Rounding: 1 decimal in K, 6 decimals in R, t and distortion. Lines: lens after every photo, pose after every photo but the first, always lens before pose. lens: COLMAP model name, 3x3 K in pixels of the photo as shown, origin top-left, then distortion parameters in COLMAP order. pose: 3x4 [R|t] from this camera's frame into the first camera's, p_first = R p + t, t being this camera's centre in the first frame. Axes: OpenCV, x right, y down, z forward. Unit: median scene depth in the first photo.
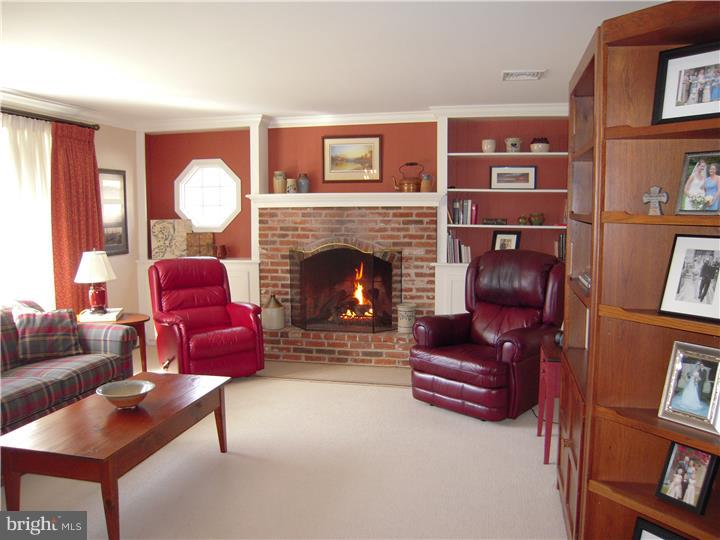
lens RADIAL K [[601.6, 0, 359.4], [0, 601.6, 273.8], [0, 0, 1]] dist [-0.087877, 0.040110]
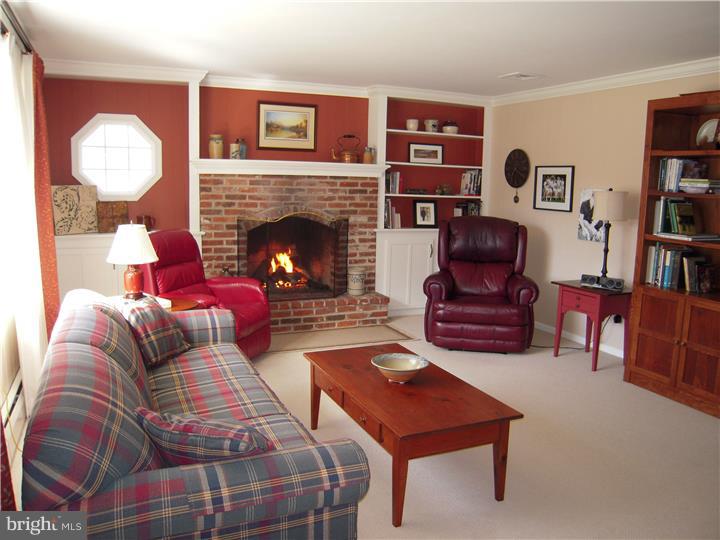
lens RADIAL K [[601.6, 0, 362.9], [0, 601.6, 271.1], [0, 0, 1]] dist [-0.087877, 0.040110]
pose [[0.804972, -0.067292, 0.589484, -0.540571], [0.036457, 0.997280, 0.064059, -0.012486], [-0.592191, -0.030075, 0.805236, 0.127430]]
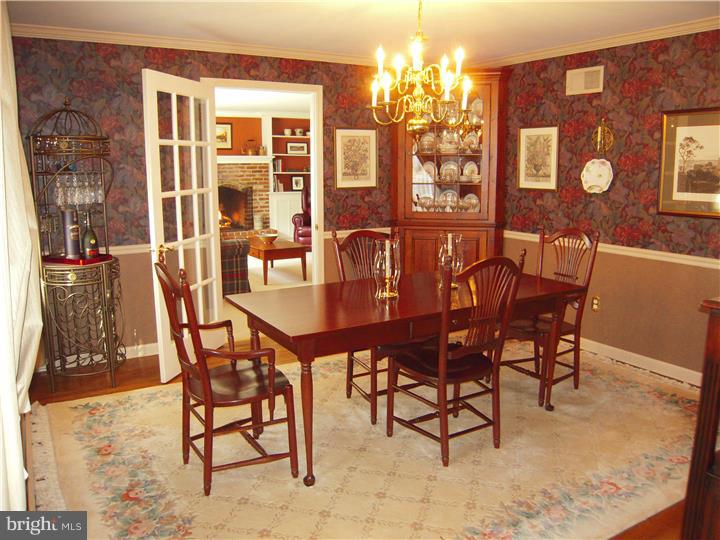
lens RADIAL K [[601.6, 0, 356.5], [0, 601.6, 266.8], [0, 0, 1]] dist [-0.087877, 0.040110]
pose [[0.728922, -0.114305, 0.674987, -0.990172], [0.070853, 0.993264, 0.091689, 0.062434], [-0.680920, -0.019010, 0.732111, -0.605662]]
